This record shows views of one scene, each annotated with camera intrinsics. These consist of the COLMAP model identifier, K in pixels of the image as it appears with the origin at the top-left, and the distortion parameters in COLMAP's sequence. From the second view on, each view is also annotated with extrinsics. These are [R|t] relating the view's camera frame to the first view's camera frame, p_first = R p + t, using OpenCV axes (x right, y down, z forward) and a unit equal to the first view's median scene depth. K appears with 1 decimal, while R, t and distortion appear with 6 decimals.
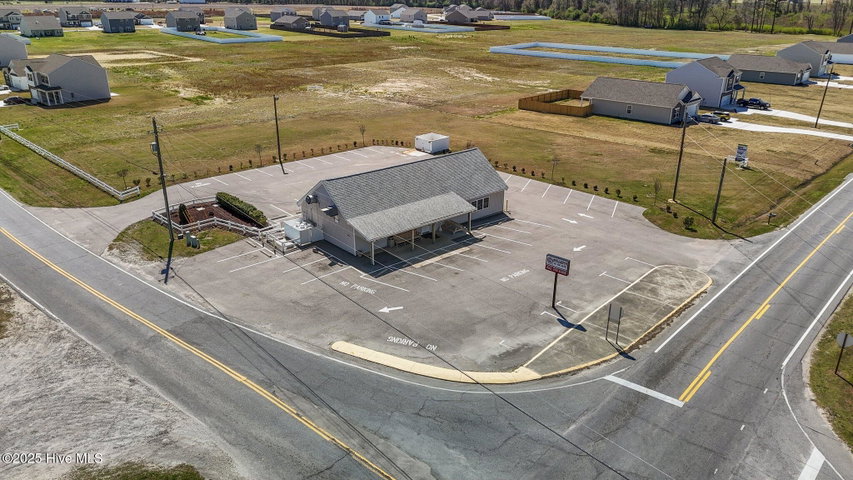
lens RADIAL K [[624.2, 0, 427.9], [0, 624.2, 240.3], [0, 0, 1]] dist [0.080822, -0.079010]
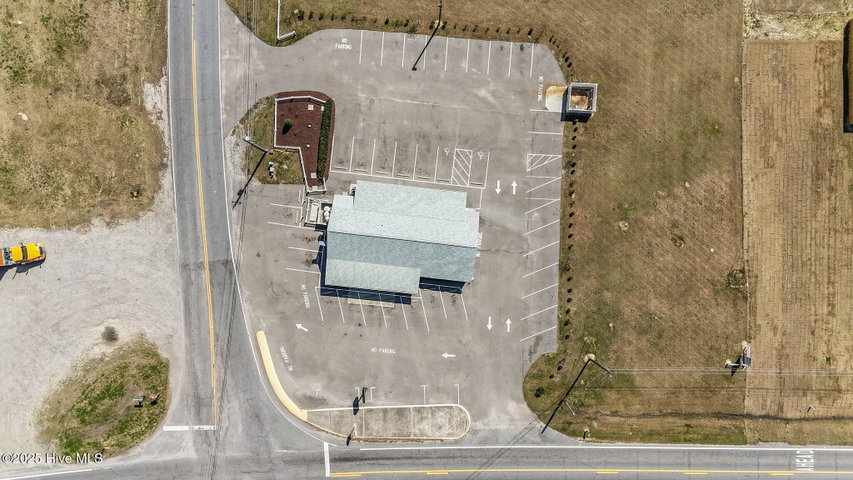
lens RADIAL K [[624.2, 0, 427.9], [0, 624.2, 240.3], [0, 0, 1]] dist [0.080822, -0.079010]
pose [[0.684835, 0.728698, 0.000939, 0.004494], [-0.276280, 0.258457, 0.925672, -1.361449], [0.674292, -0.634192, 0.378325, 0.544965]]
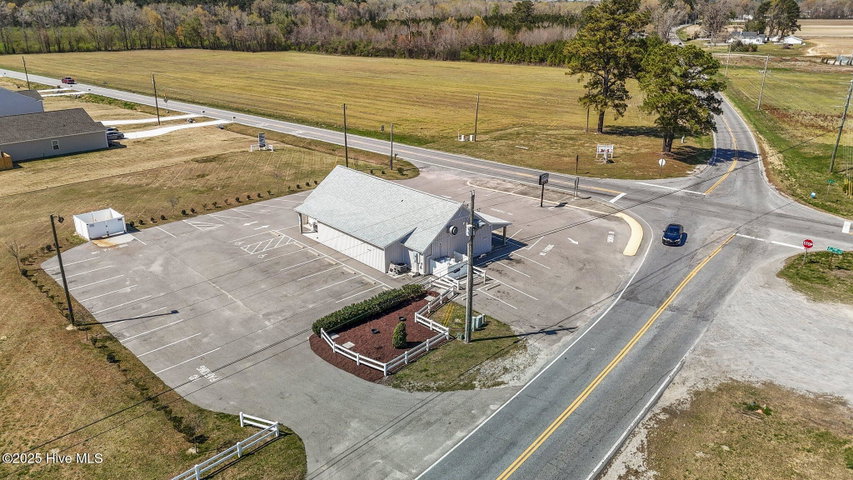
lens RADIAL K [[624.2, 0, 427.9], [0, 624.2, 240.3], [0, 0, 1]] dist [0.080822, -0.079010]
pose [[-0.039016, -0.356795, 0.933368, -1.040858], [0.369371, 0.862768, 0.345247, -0.380611], [-0.928463, 0.358229, 0.098128, 0.889666]]
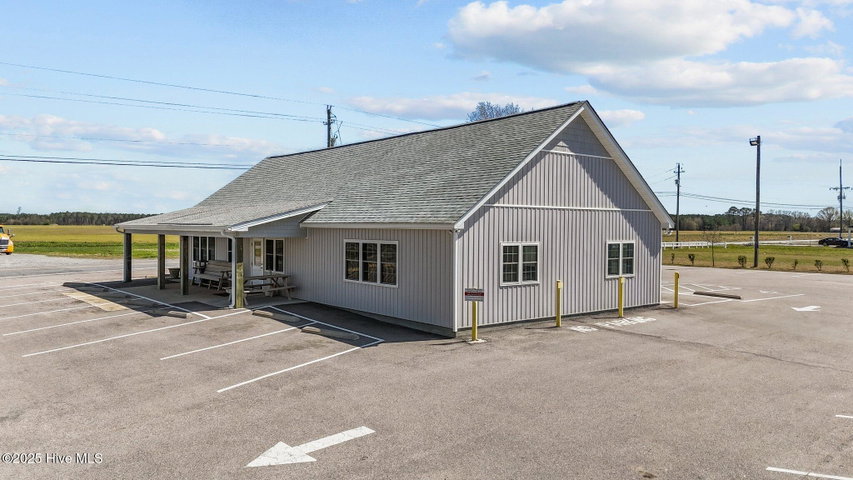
lens RADIAL K [[624.2, 0, 427.9], [0, 624.2, 240.3], [0, 0, 1]] dist [0.080822, -0.079010]
pose [[-0.015047, 0.015144, -0.999772, 0.373600], [-0.376287, 0.926294, 0.019694, -0.085371], [0.926381, 0.376498, -0.008240, 1.065973]]
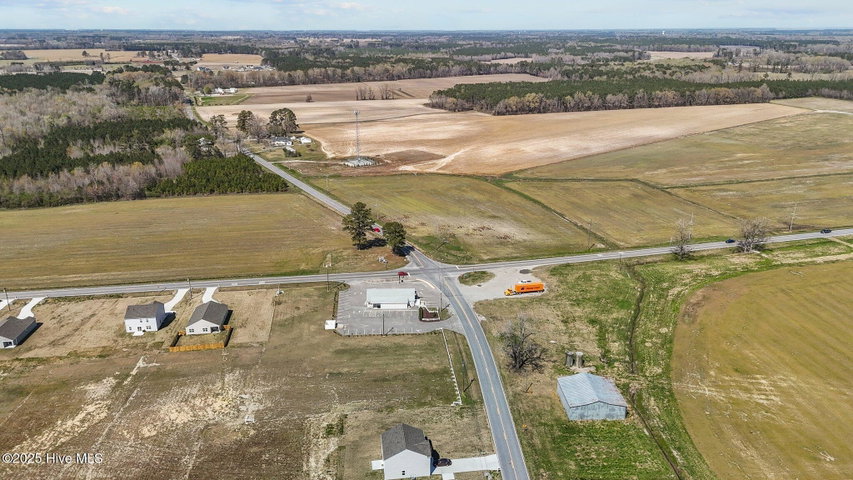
lens RADIAL K [[626.3, 0, 426.5], [0, 626.3, 240.0], [0, 0, 1]] dist [0.129761, -0.082514]
pose [[-0.773724, -0.200202, 0.601057, -2.682266], [0.238285, 0.787119, 0.568915, -2.714502], [-0.587002, 0.583406, -0.561308, 3.036401]]
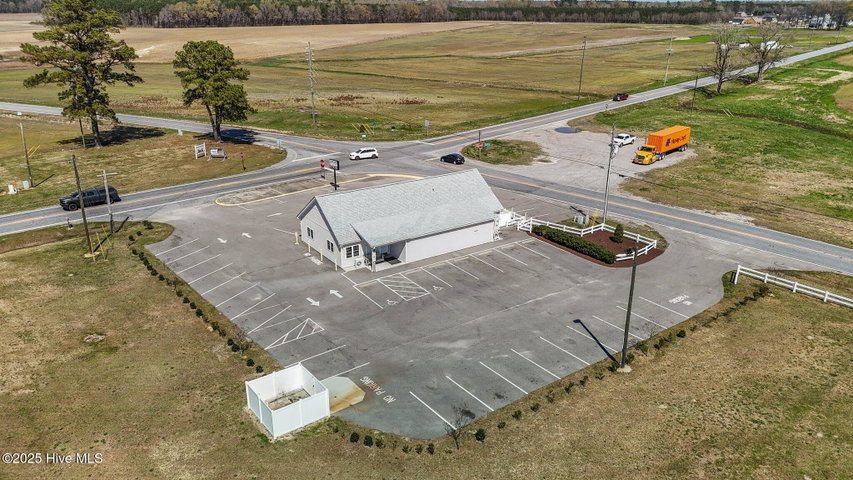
lens RADIAL K [[624.2, 0, 427.9], [0, 624.2, 240.3], [0, 0, 1]] dist [0.080822, -0.079010]
pose [[-0.995263, -0.041498, 0.087915, -0.173269], [0.028879, 0.737294, 0.674954, -0.760961], [-0.092829, 0.674296, -0.732604, 1.843165]]
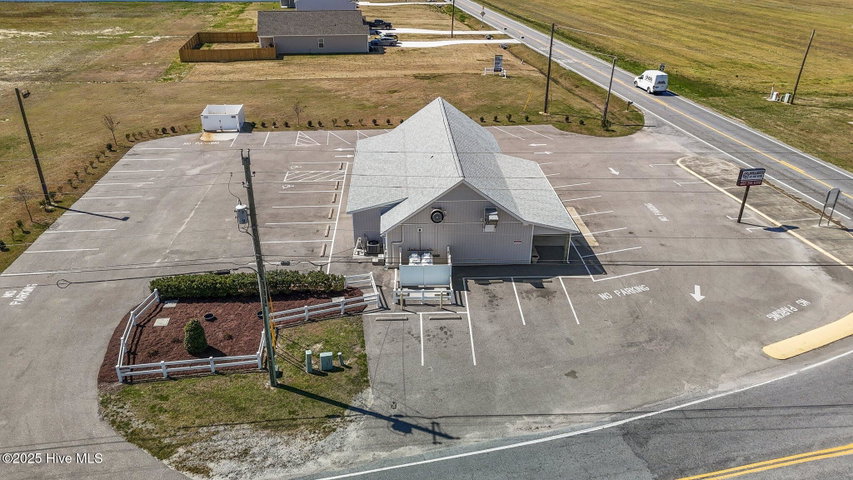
lens RADIAL K [[624.2, 0, 427.9], [0, 624.2, 240.3], [0, 0, 1]] dist [0.080822, -0.079010]
pose [[0.606739, -0.357693, 0.709876, -0.620198], [0.294326, 0.930656, 0.217376, -0.172947], [-0.738404, 0.077045, 0.669943, 0.543110]]
